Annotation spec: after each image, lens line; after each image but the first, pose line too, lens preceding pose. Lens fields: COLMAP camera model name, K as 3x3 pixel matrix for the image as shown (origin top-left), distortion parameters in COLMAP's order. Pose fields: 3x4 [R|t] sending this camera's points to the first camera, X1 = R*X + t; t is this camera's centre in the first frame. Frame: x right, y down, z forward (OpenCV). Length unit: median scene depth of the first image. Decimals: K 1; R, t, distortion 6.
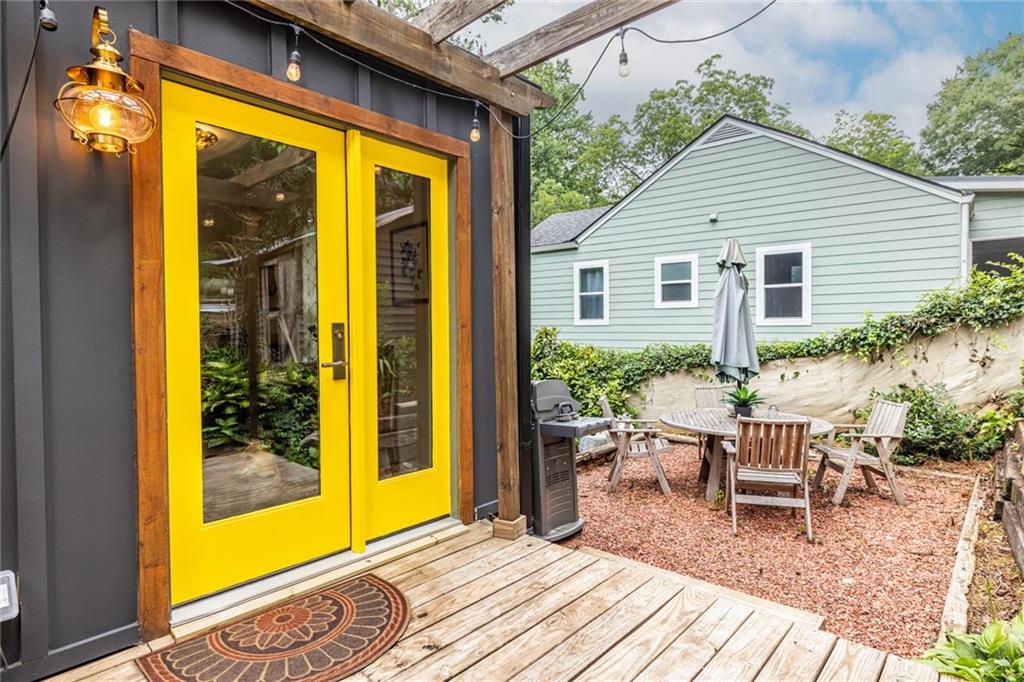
lens RADIAL K [[568.8, 0, 511.2], [0, 568.8, 361.6], [0, 0, 1]] dist [0.003150, -0.002417]
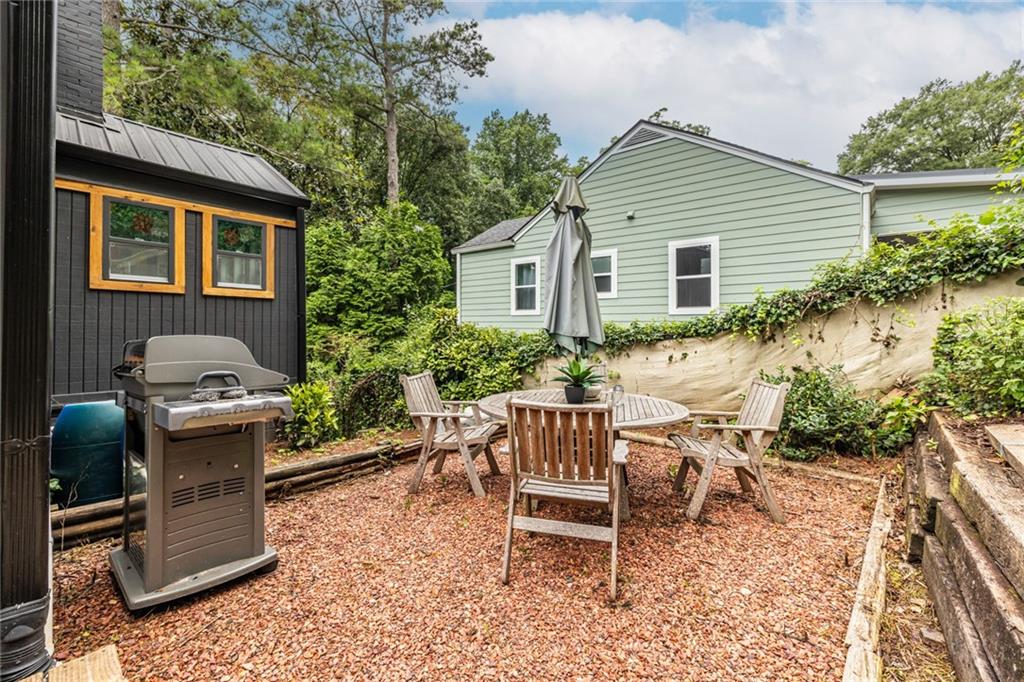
lens RADIAL K [[433.3, 0, 512.0], [0, 433.3, 341.0], [0, 0, 1]] dist [0.001451, 0.000226]
pose [[0.999732, 0.013738, -0.018638, 0.262235], [-0.014370, 0.999311, -0.034210, 0.030524], [0.018155, 0.034468, 0.999241, 0.319774]]
